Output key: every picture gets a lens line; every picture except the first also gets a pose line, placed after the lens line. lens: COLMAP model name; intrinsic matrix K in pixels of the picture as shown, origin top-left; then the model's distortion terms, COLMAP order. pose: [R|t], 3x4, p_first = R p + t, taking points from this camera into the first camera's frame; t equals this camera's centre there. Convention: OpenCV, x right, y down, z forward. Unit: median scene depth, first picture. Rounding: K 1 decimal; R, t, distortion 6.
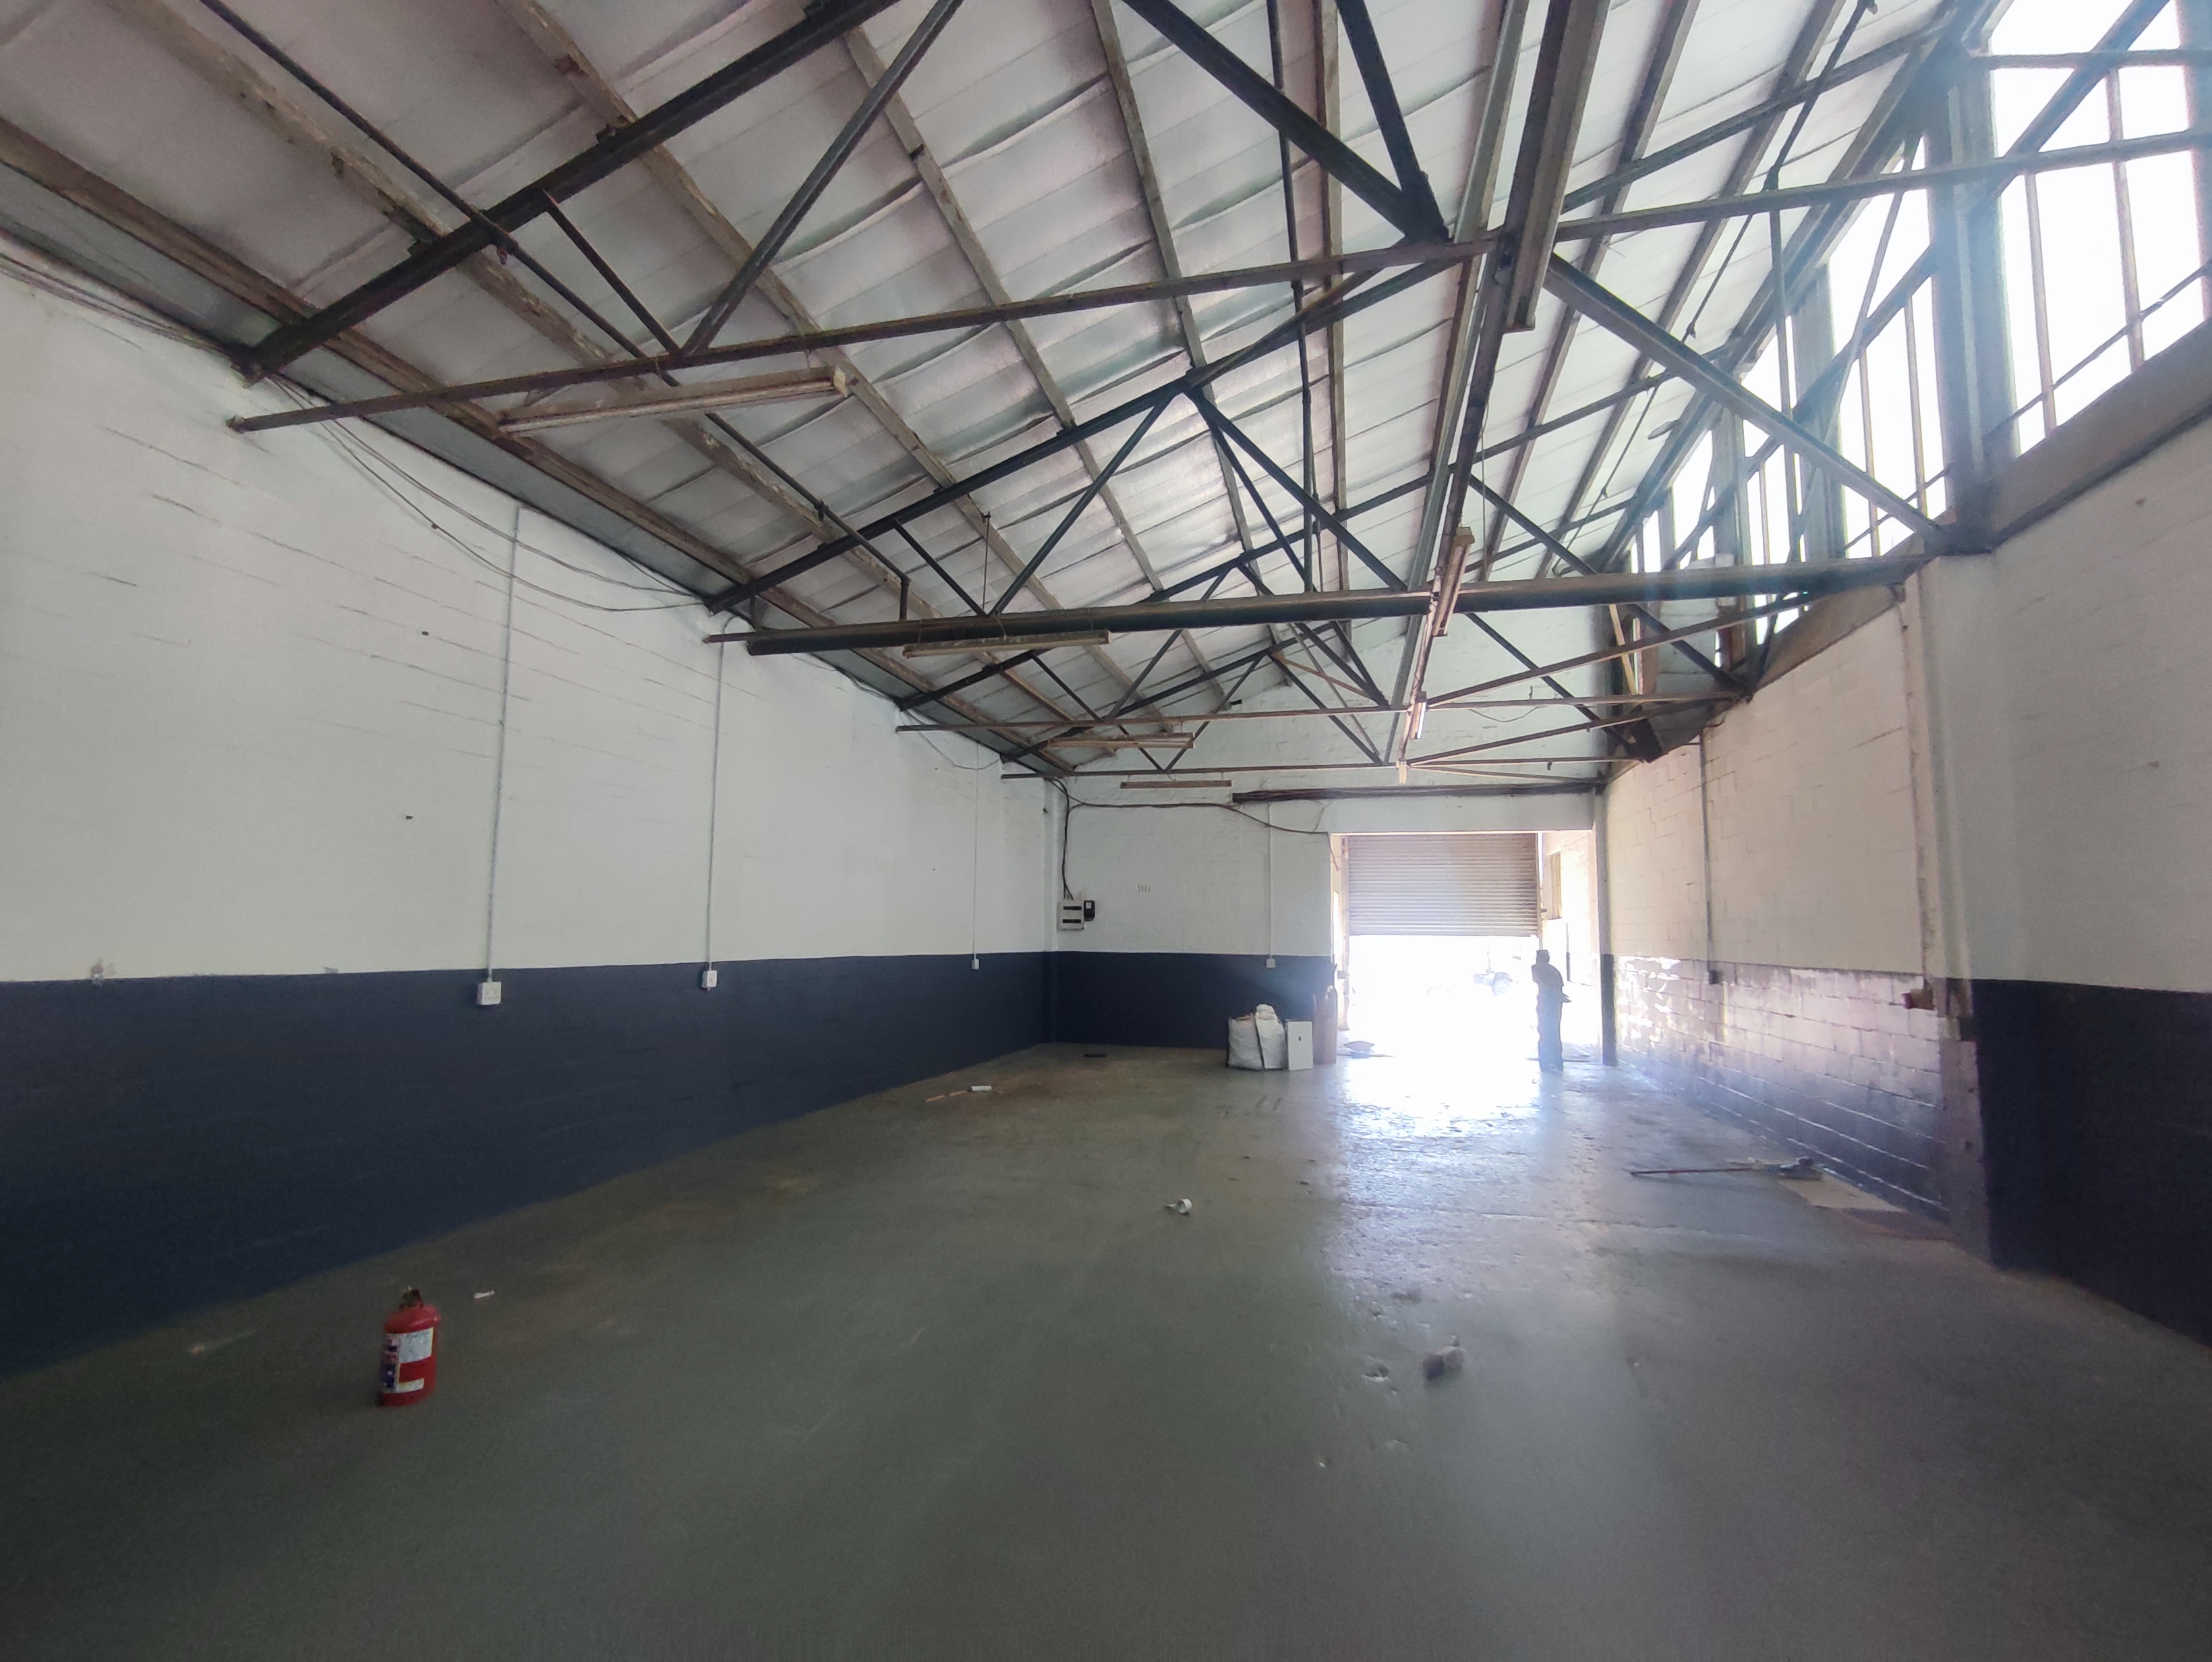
lens RADIAL K [[1024.8, 0, 1105.7], [0, 1024.8, 838.0], [0, 0, 1]] dist [0.000654, 0.001581]
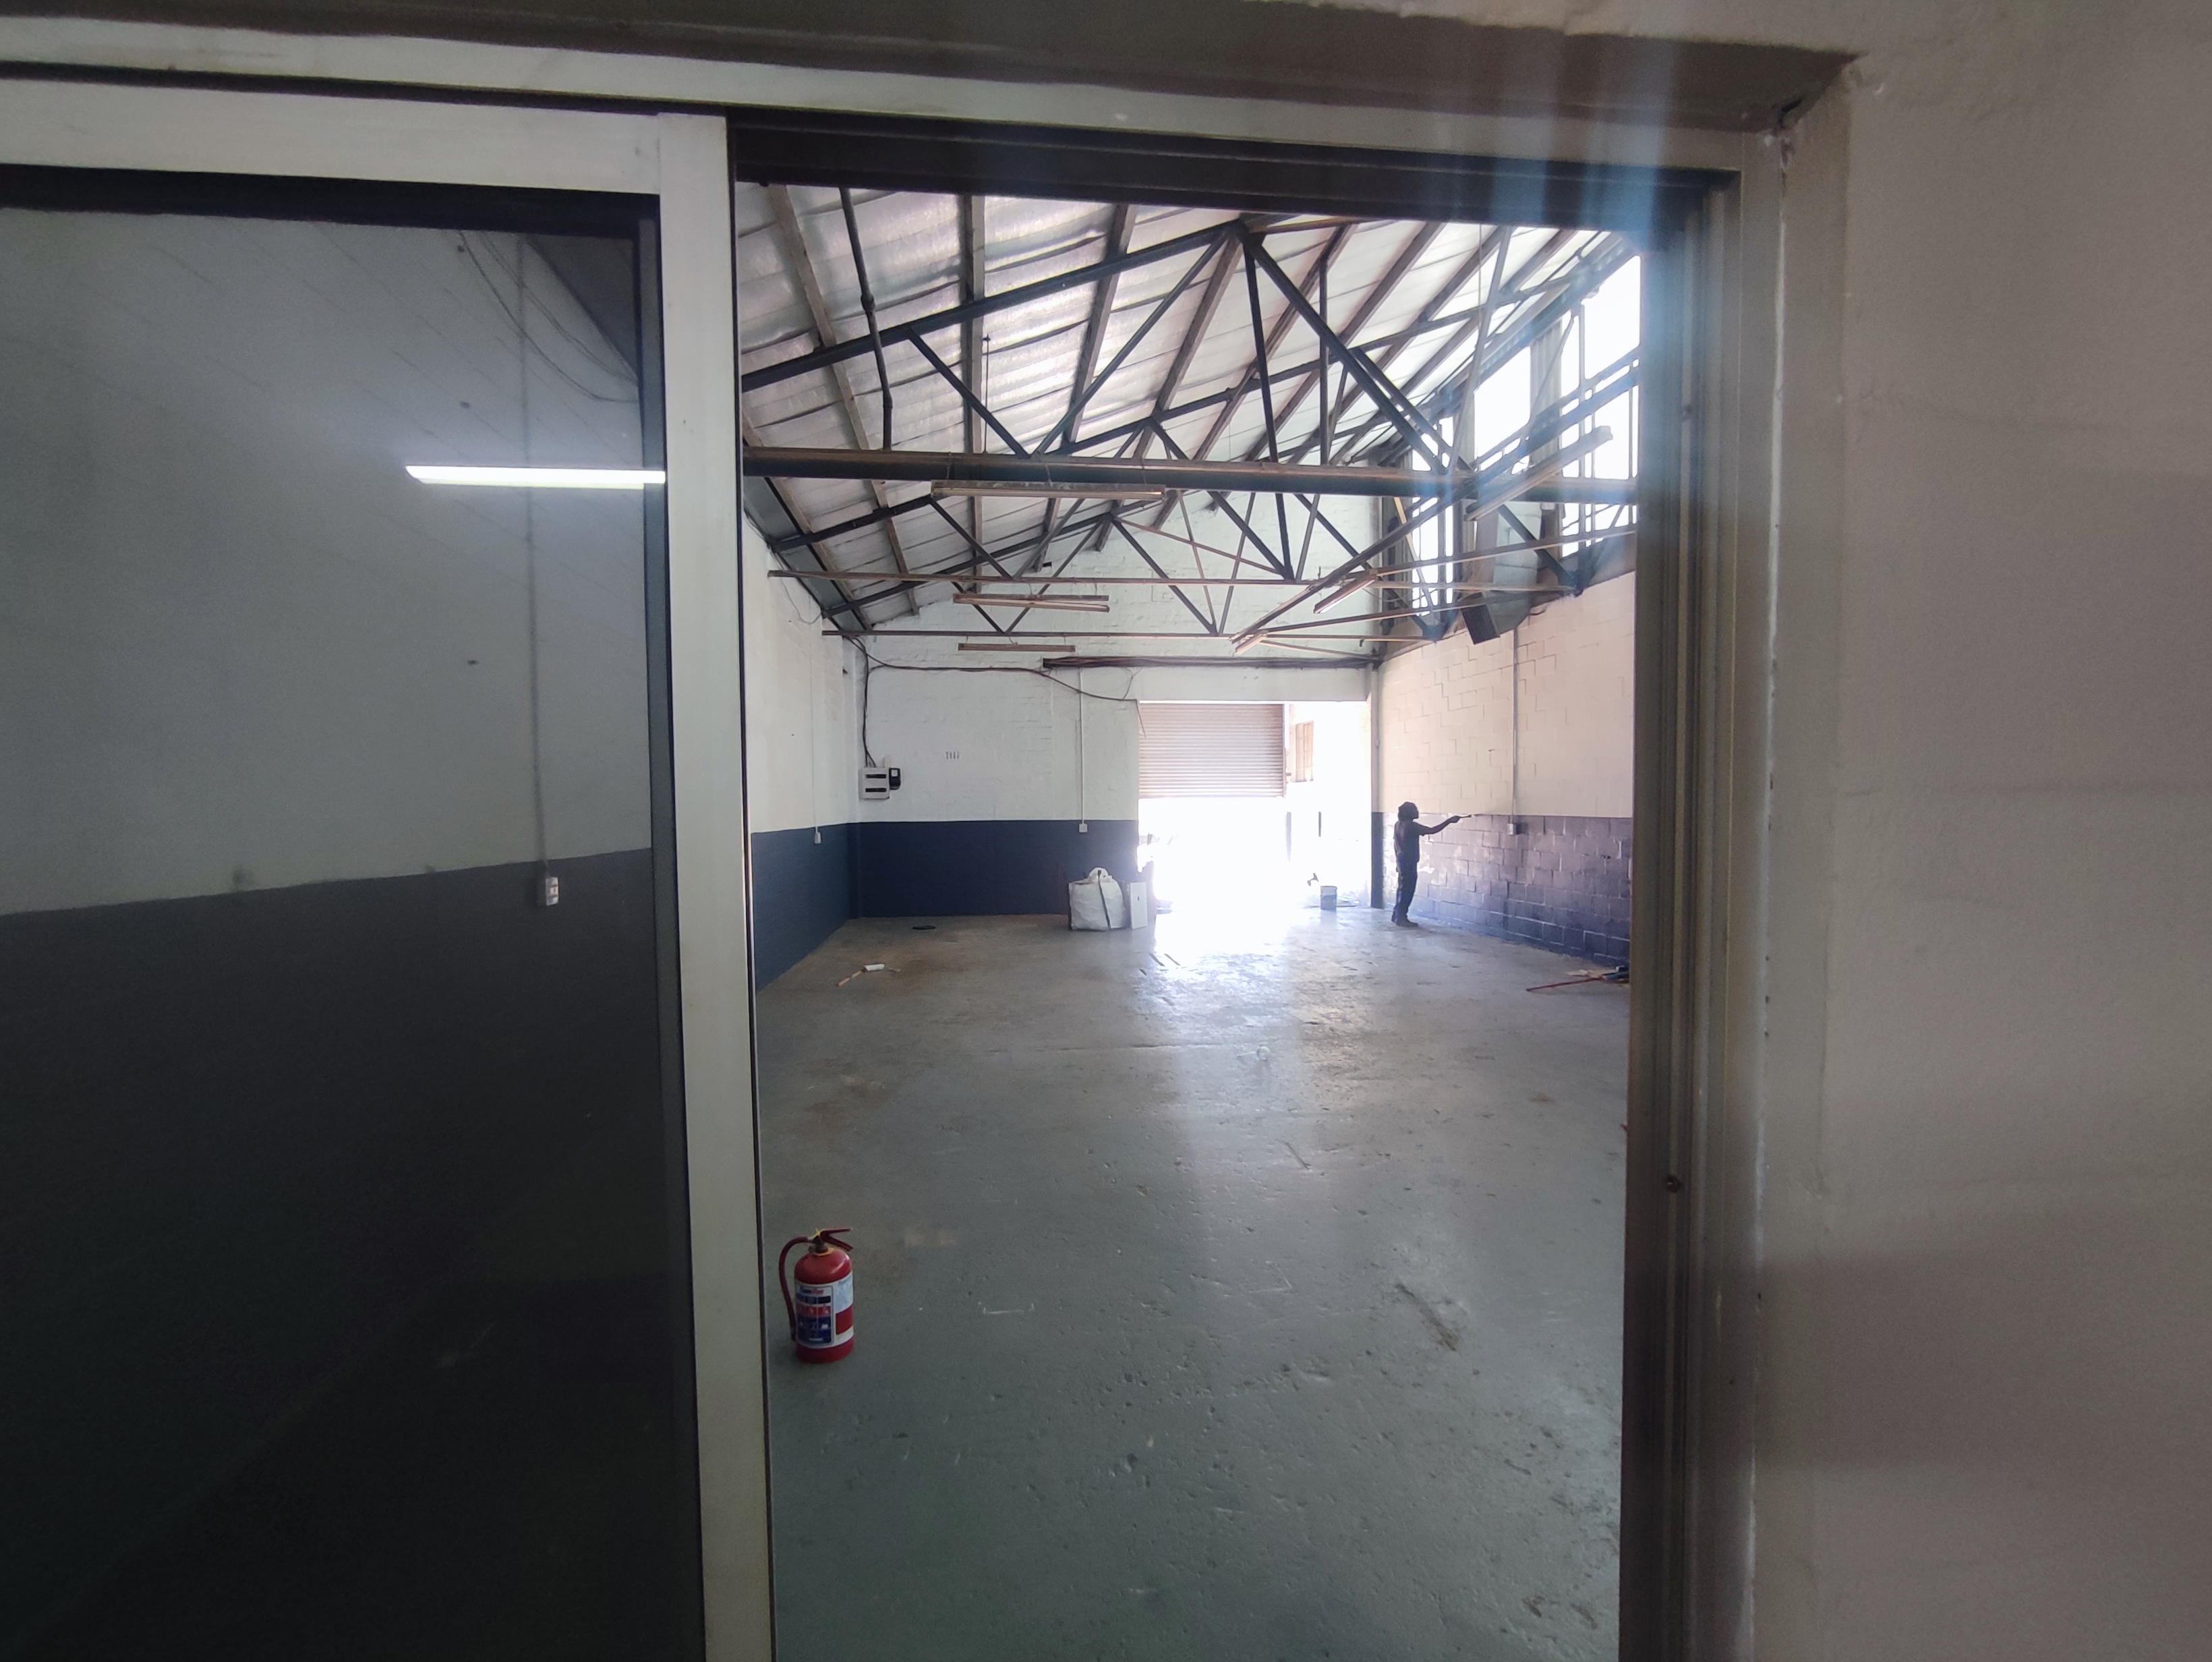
lens RADIAL K [[1024.8, 0, 1115.0], [0, 1024.8, 838.8], [0, 0, 1]] dist [0.000654, 0.001581]
pose [[0.928486, -0.032906, 0.369906, -0.210249], [-0.015651, 0.991714, 0.127506, 0.001843], [-0.371037, -0.124177, 0.920278, 0.048112]]
